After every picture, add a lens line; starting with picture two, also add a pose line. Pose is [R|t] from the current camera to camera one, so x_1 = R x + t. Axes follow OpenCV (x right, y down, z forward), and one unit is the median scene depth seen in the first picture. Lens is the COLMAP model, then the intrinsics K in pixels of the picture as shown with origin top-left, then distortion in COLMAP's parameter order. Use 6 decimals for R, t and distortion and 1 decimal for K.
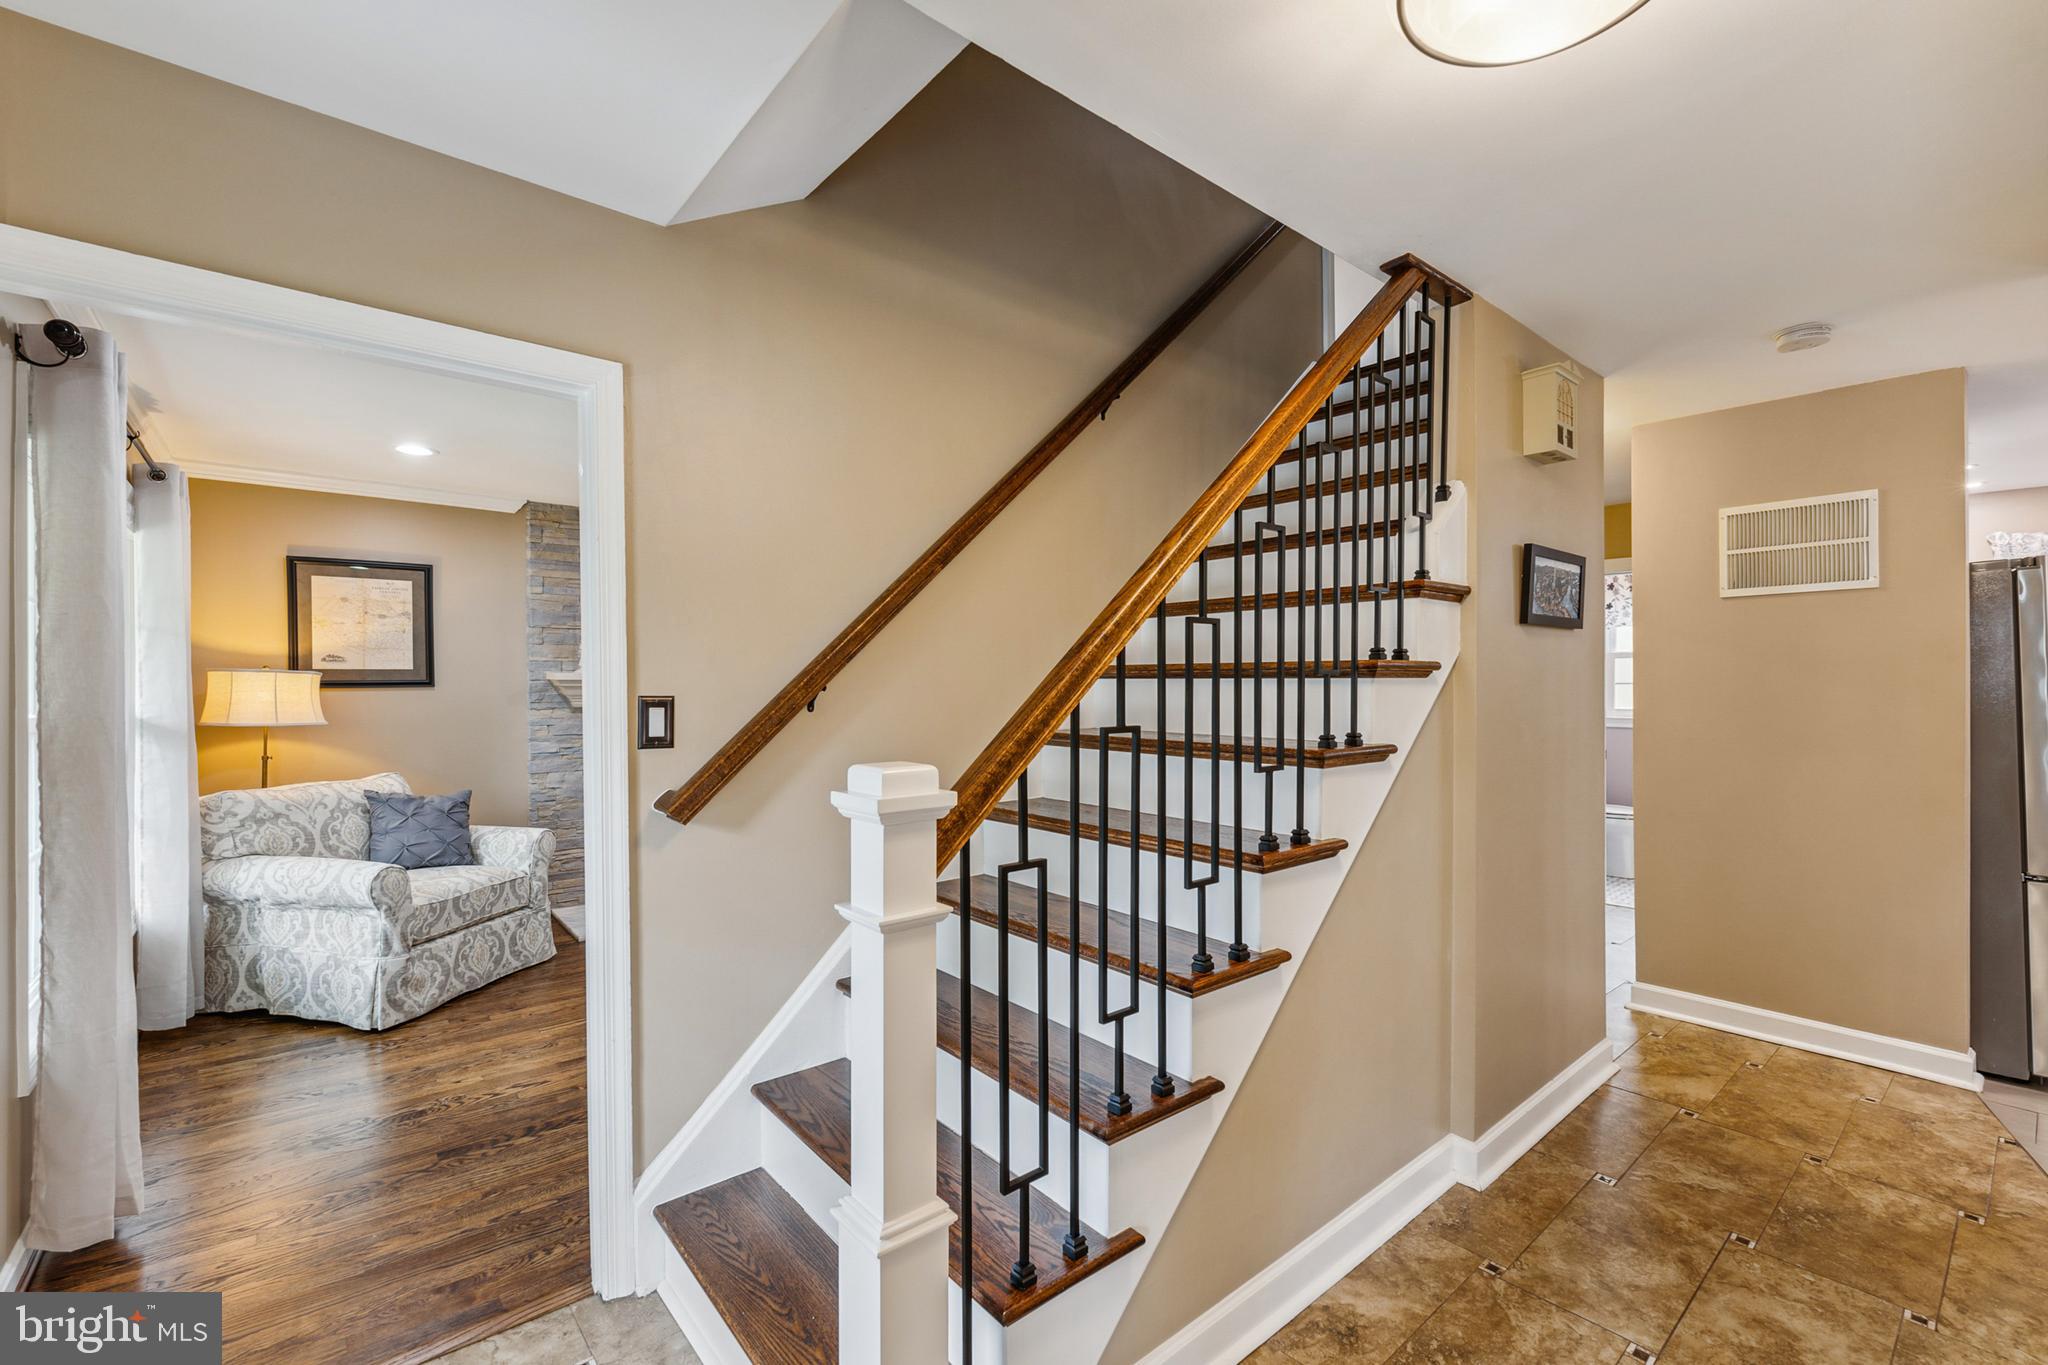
lens RADIAL K [[850.8, 0, 1011.5], [0, 850.8, 686.9], [0, 0, 1]] dist [-0.006696, -0.000379]
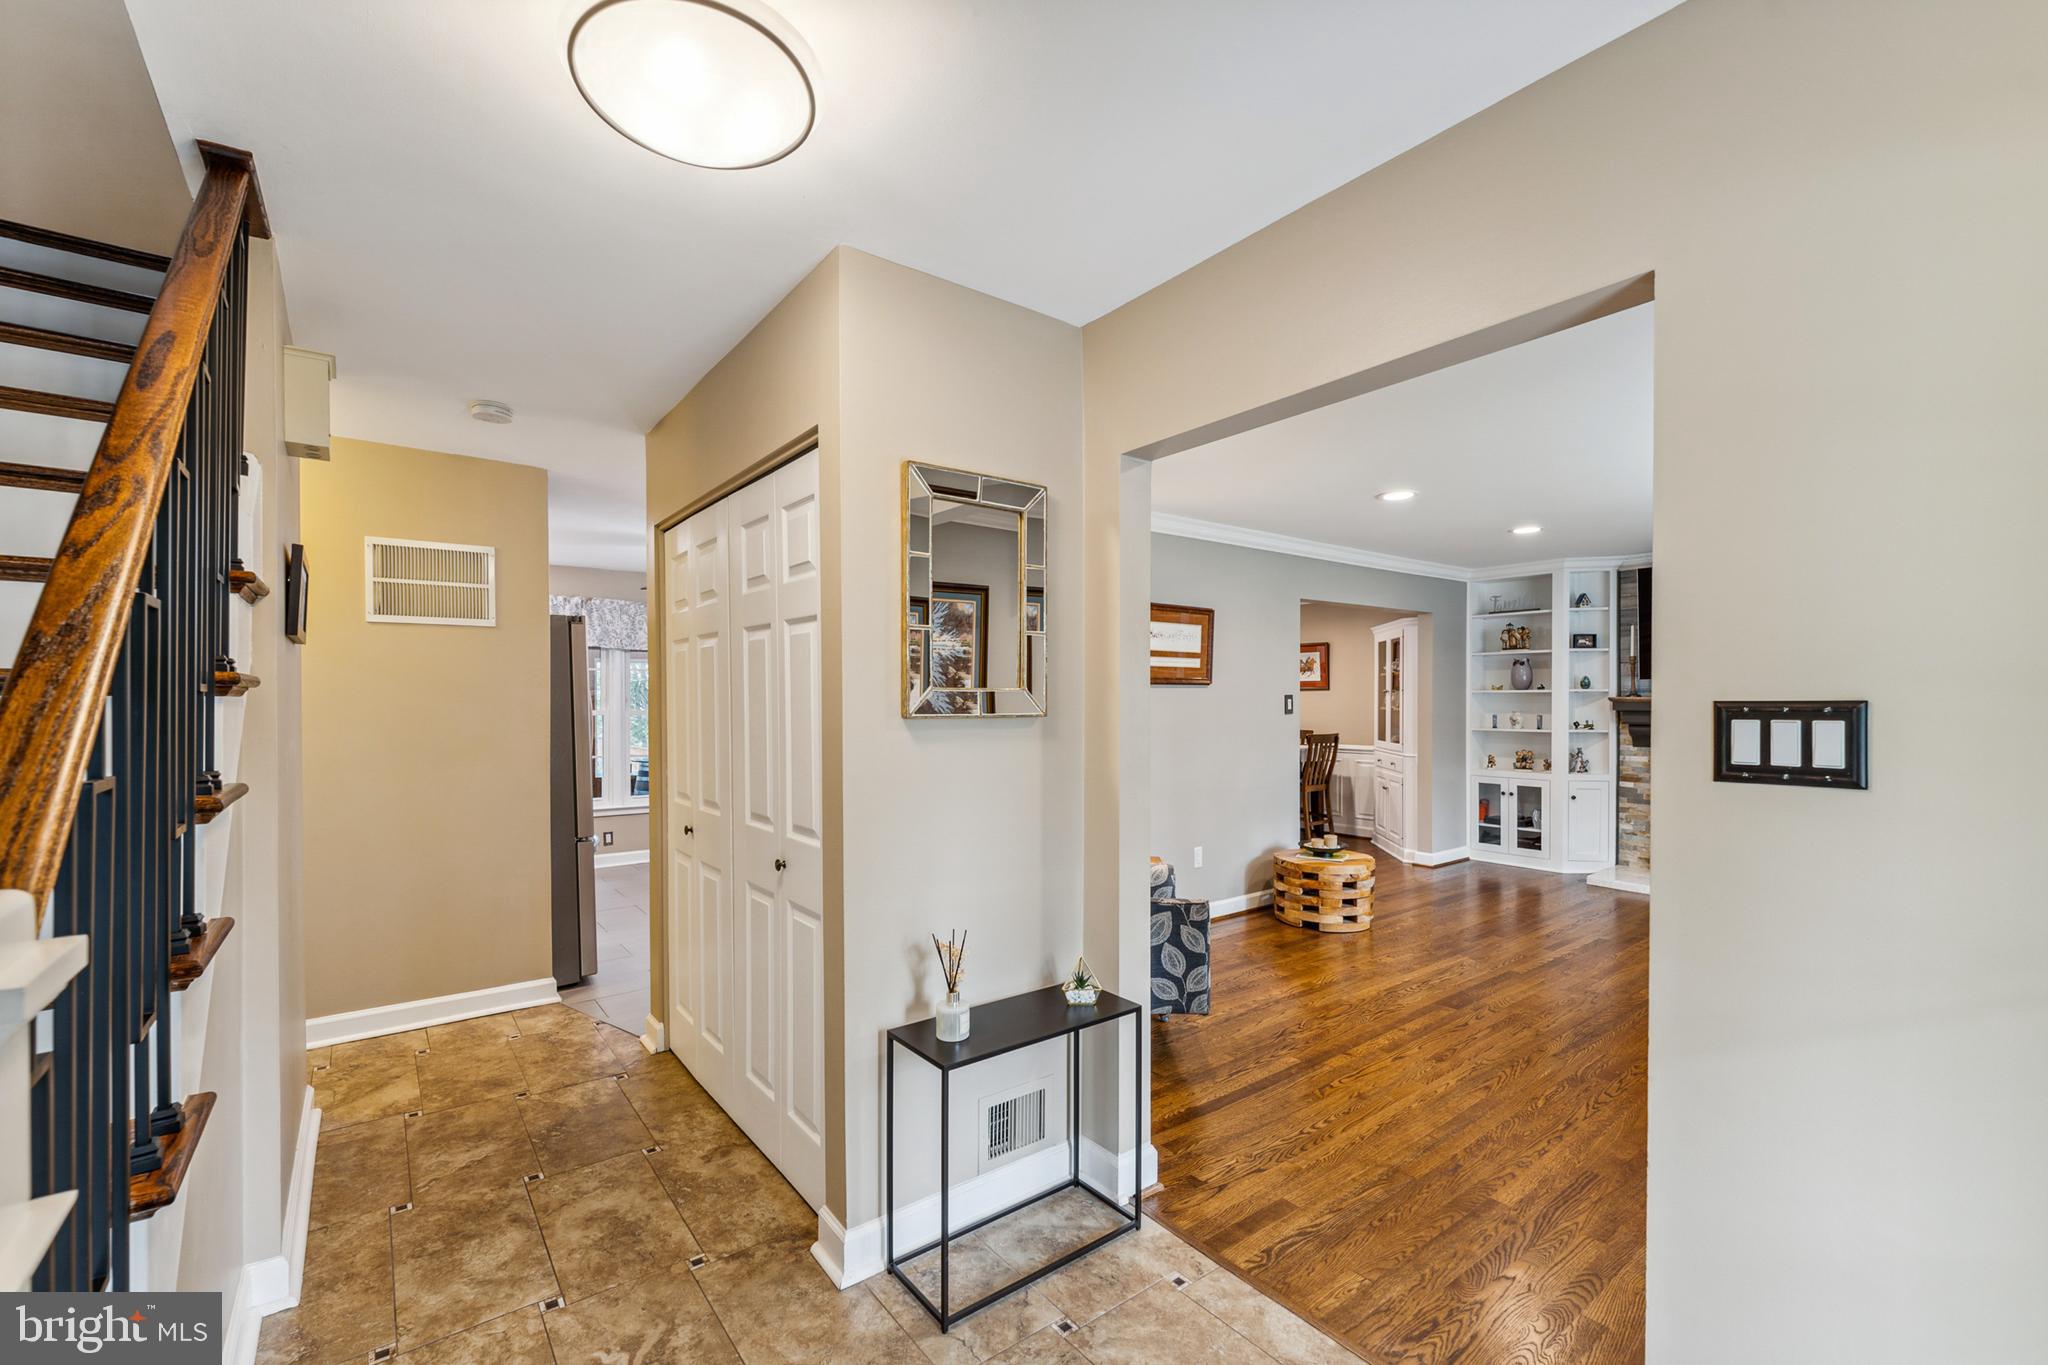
lens RADIAL K [[850.8, 0, 1018.4], [0, 850.8, 701.5], [0, 0, 1]] dist [-0.006696, -0.000379]
pose [[0.044432, 0.003121, 0.999008, -0.243386], [0.004726, 0.999983, -0.003334, 0.000195], [-0.999001, 0.004870, 0.044416, 0.230344]]
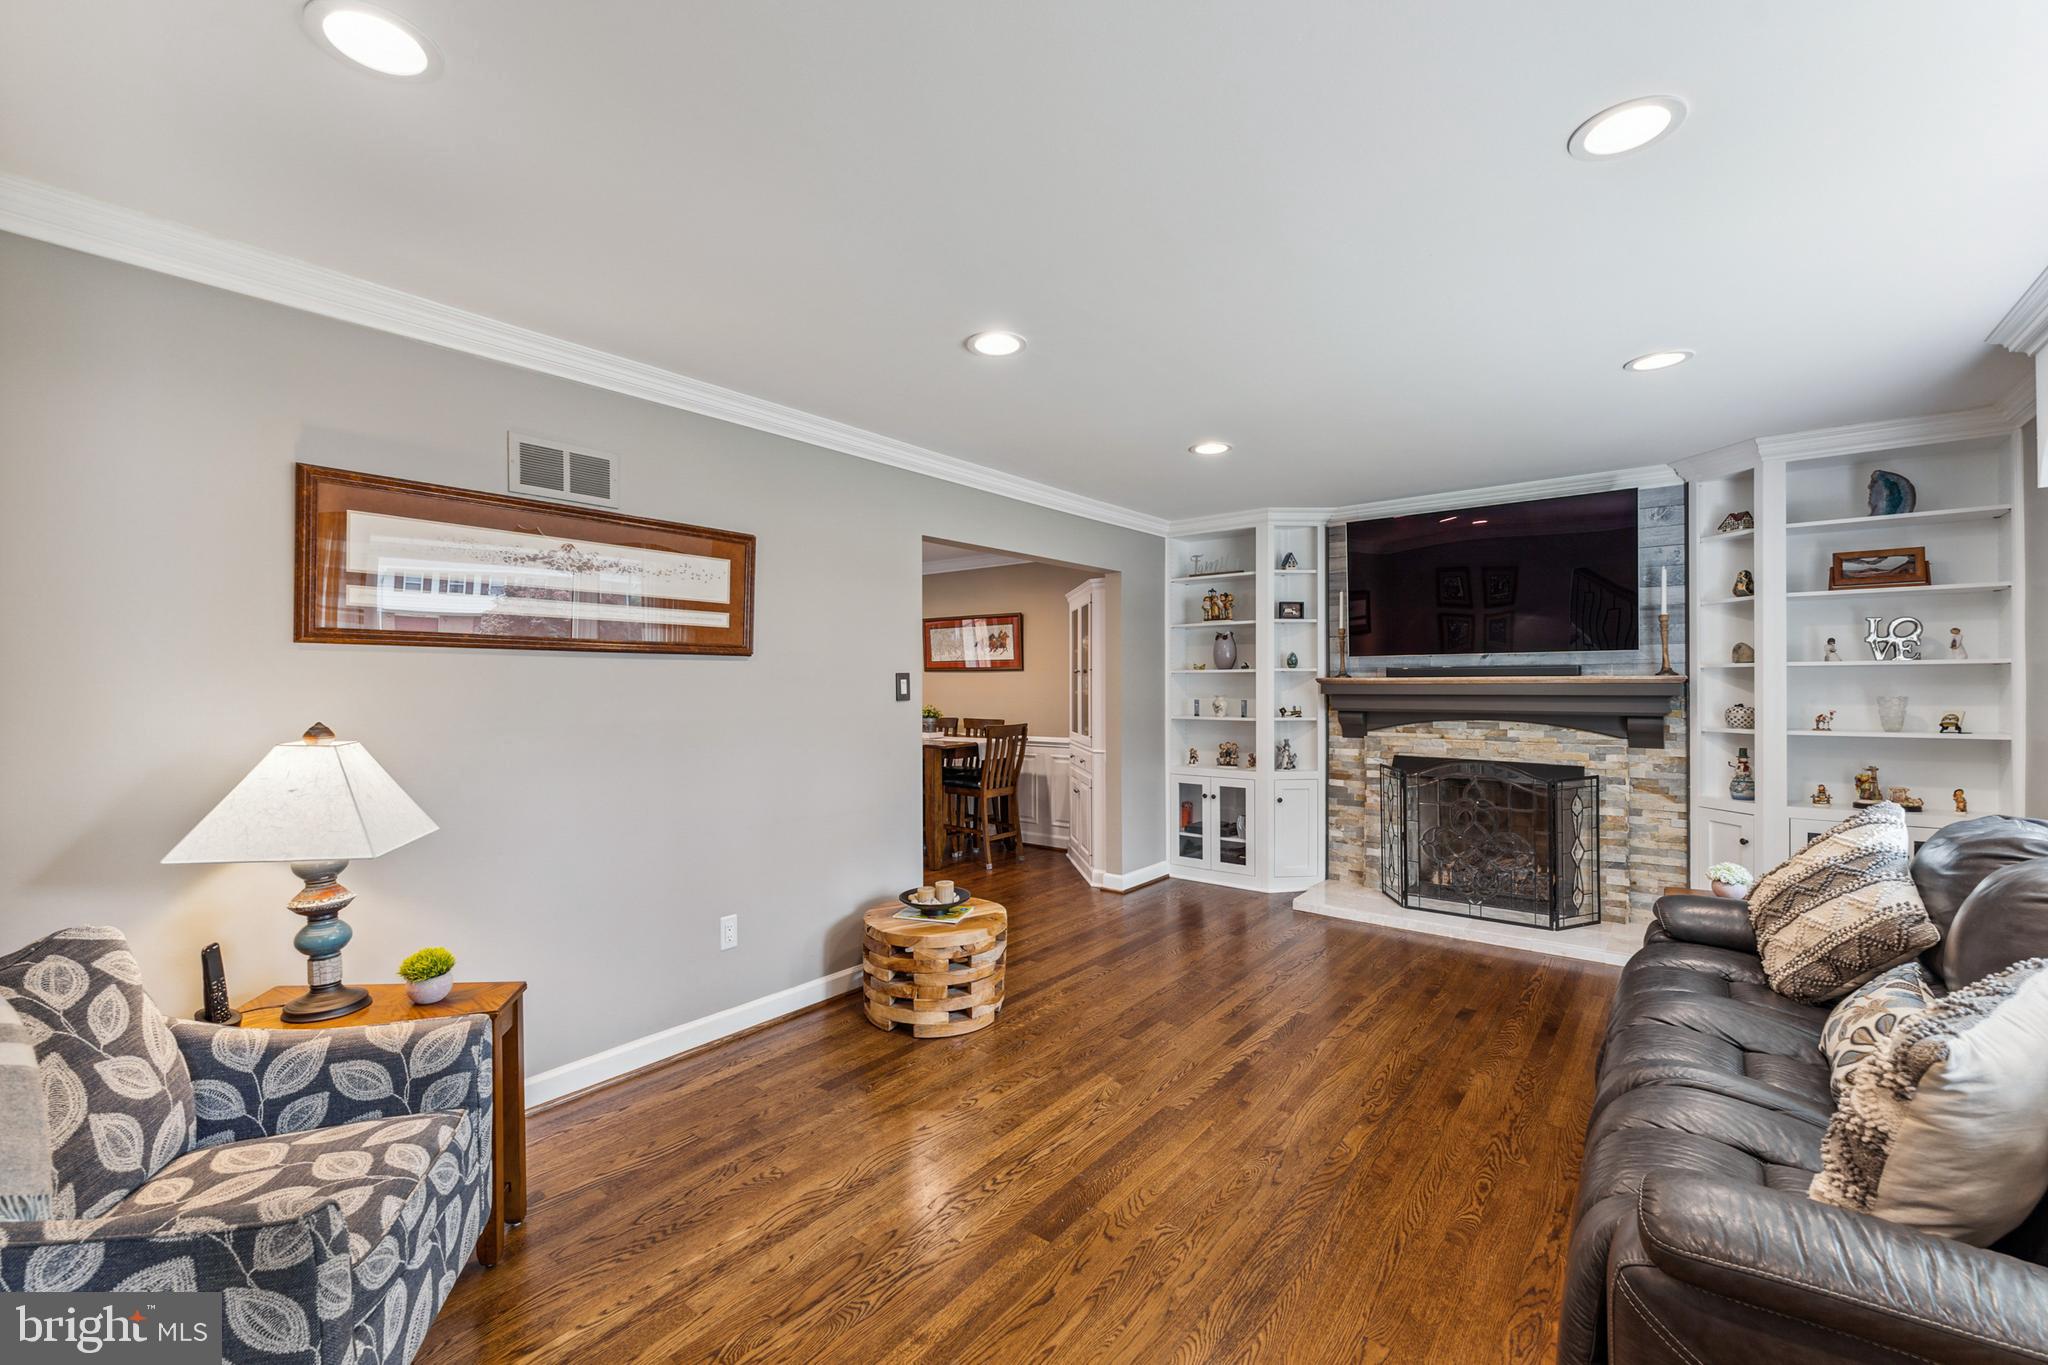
lens RADIAL K [[850.8, 0, 1018.7], [0, 850.8, 680.0], [0, 0, 1]] dist [-0.006696, -0.000379]
pose [[-0.208425, 0.011076, 0.977976, 0.596075], [0.007026, 0.999927, -0.009827, 0.008692], [-0.978013, 0.004823, -0.208488, -0.351778]]
